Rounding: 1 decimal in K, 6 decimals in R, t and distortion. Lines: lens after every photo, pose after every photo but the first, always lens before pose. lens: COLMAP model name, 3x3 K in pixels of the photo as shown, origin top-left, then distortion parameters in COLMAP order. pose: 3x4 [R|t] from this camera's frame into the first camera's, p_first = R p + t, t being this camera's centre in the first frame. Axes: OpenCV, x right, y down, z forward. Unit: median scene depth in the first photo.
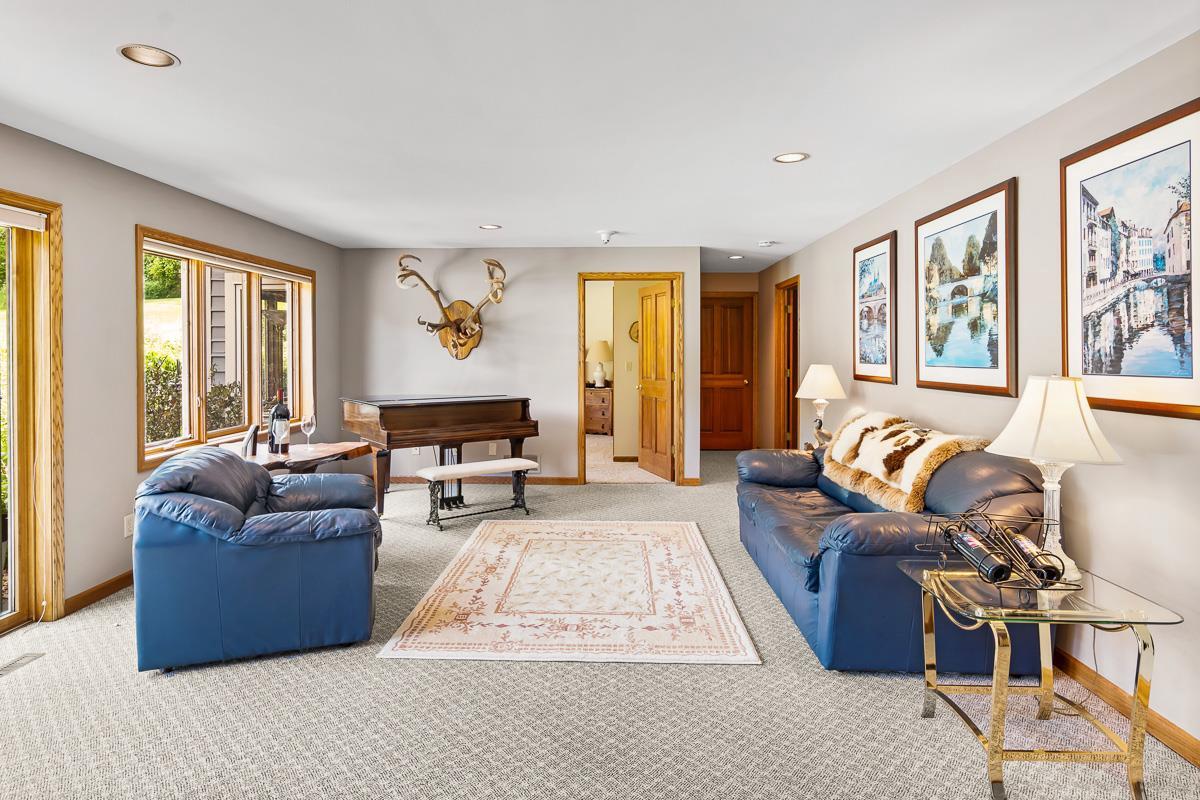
lens RADIAL K [[669.5, 0, 596.2], [0, 669.5, 381.9], [0, 0, 1]] dist [0.008956, 0.000889]
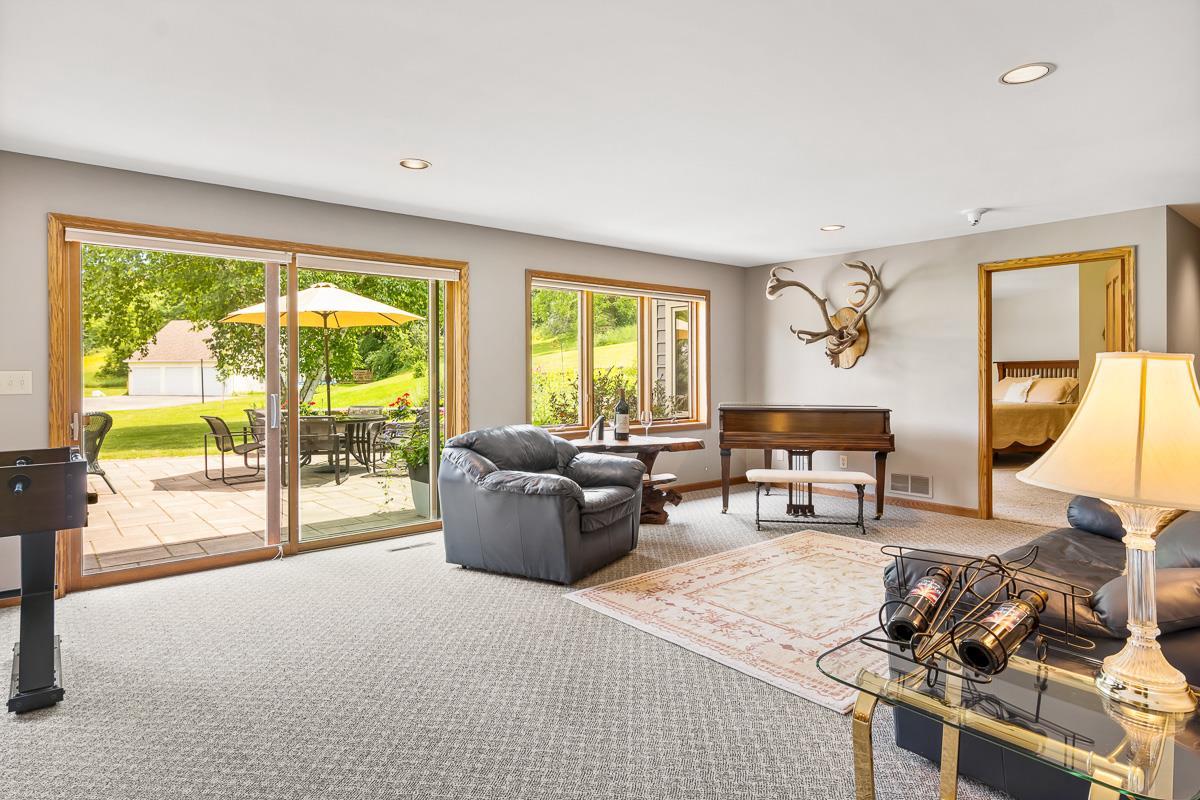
lens RADIAL K [[669.1, 0, 600.0], [0, 669.1, 400.0], [0, 0, 1]] dist [-0.000207, 0.000873]
pose [[0.677291, 0.028388, -0.735168, 0.503063], [-0.032315, 0.999439, 0.008822, 0.027514], [0.735006, 0.017782, 0.677828, 0.165099]]
